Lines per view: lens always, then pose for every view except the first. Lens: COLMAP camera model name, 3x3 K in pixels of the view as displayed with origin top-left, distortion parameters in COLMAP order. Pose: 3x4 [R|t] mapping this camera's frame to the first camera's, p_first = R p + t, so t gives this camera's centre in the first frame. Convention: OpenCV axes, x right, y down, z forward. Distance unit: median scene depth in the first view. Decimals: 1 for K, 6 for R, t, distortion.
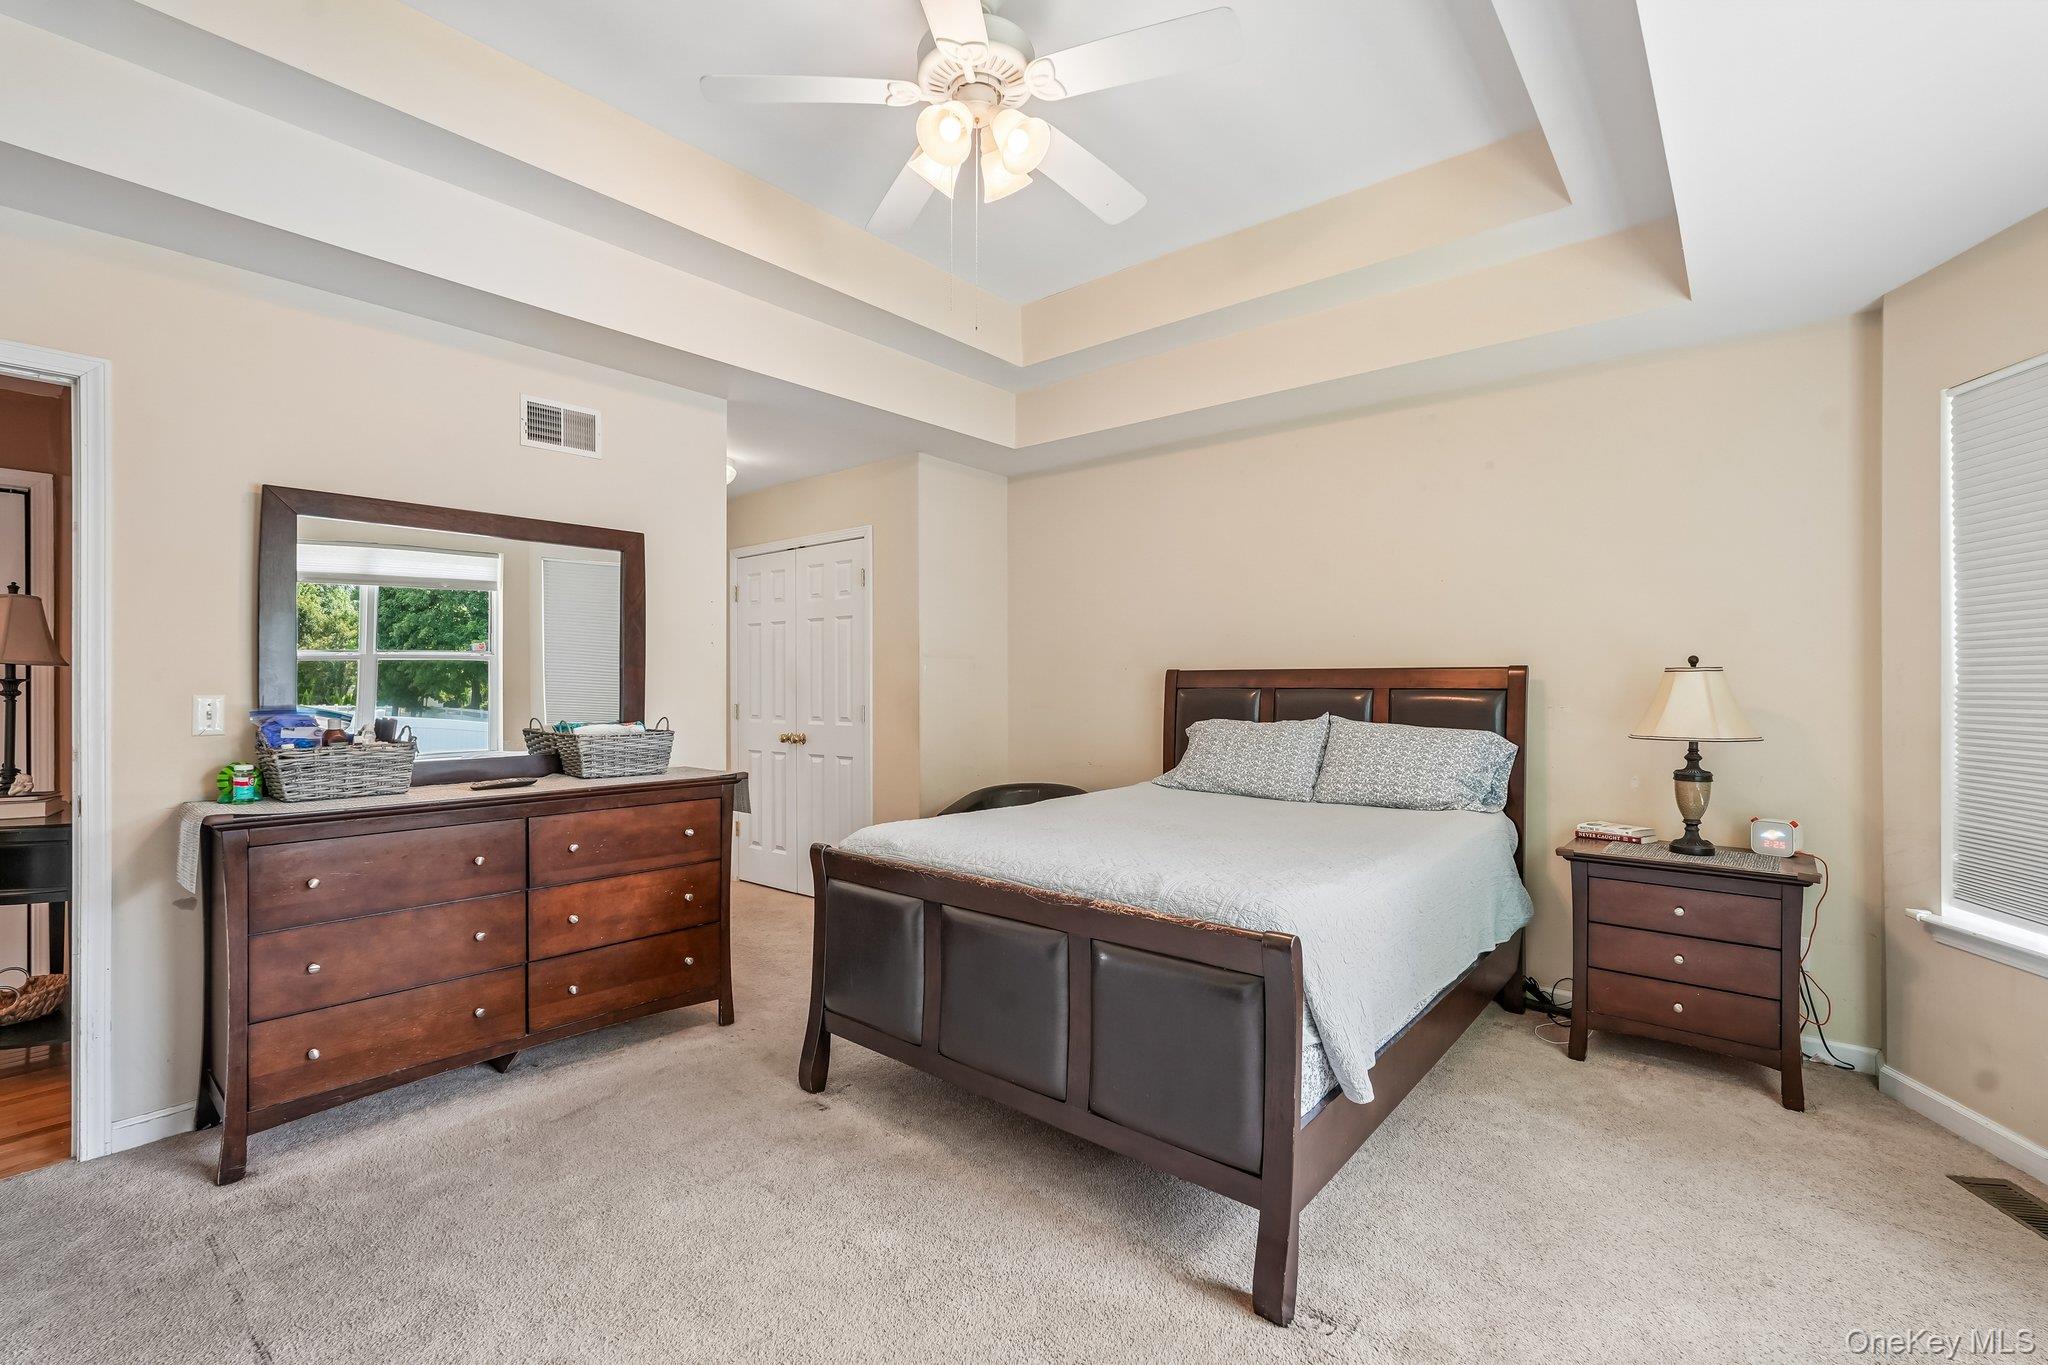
lens RADIAL K [[894.9, 0, 1024.0], [0, 894.9, 682.5], [0, 0, 1]] dist [-0.005121, -0.000263]
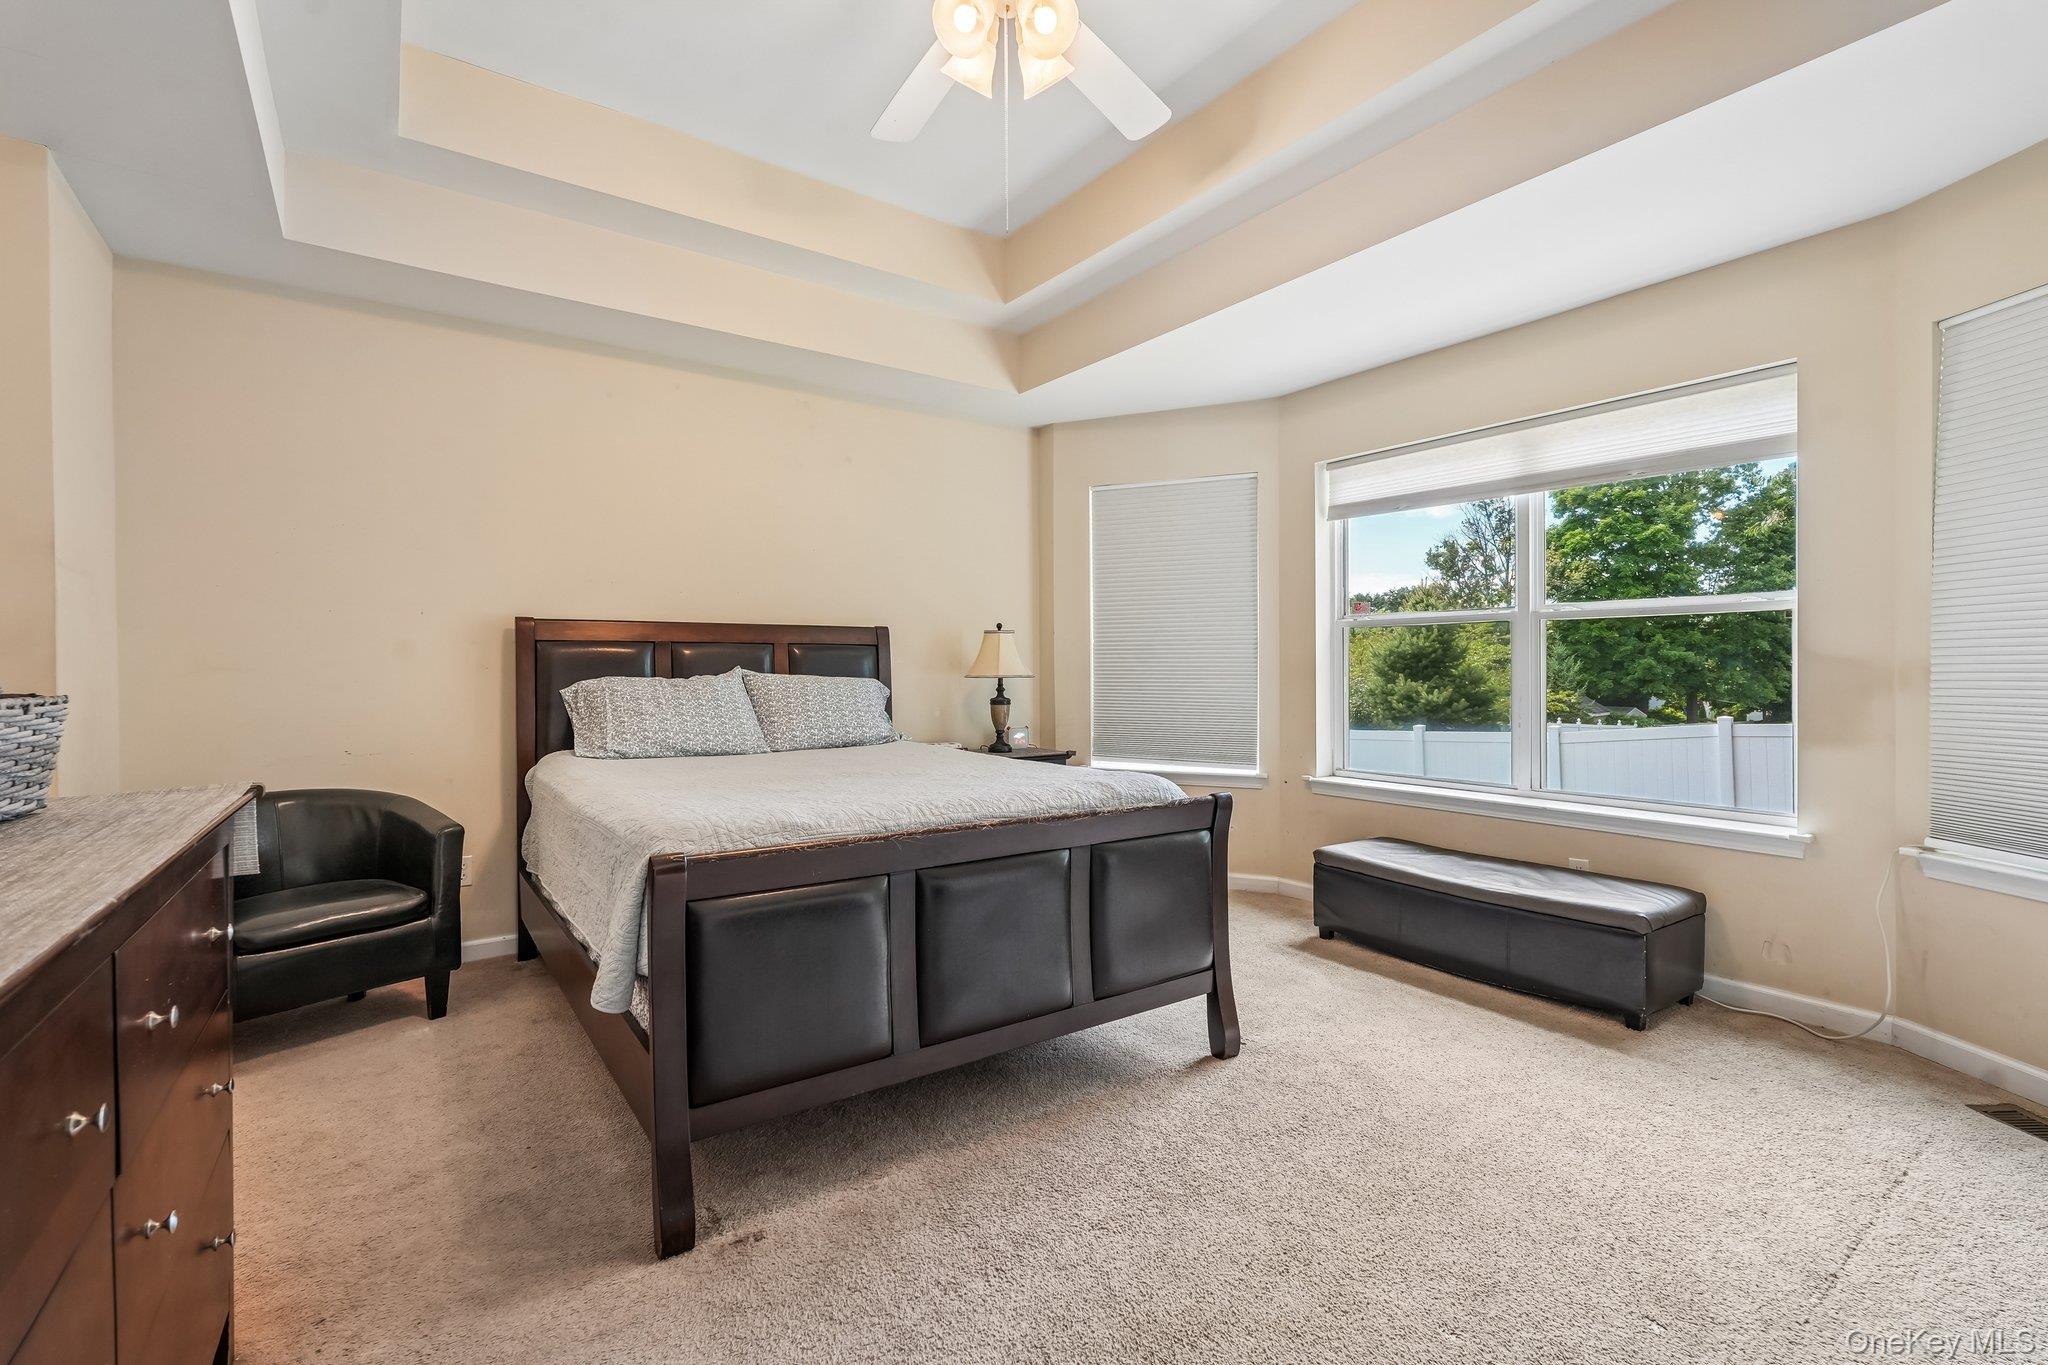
lens RADIAL K [[912.1, 0, 1022.4], [0, 912.1, 655.3], [0, 0, 1]] dist [-0.004360, -0.000051]
pose [[0.256128, 0.003264, 0.966637, -0.757615], [-0.007298, 0.999972, -0.001443, 0.027416], [-0.966615, -0.006685, 0.256145, 0.561435]]
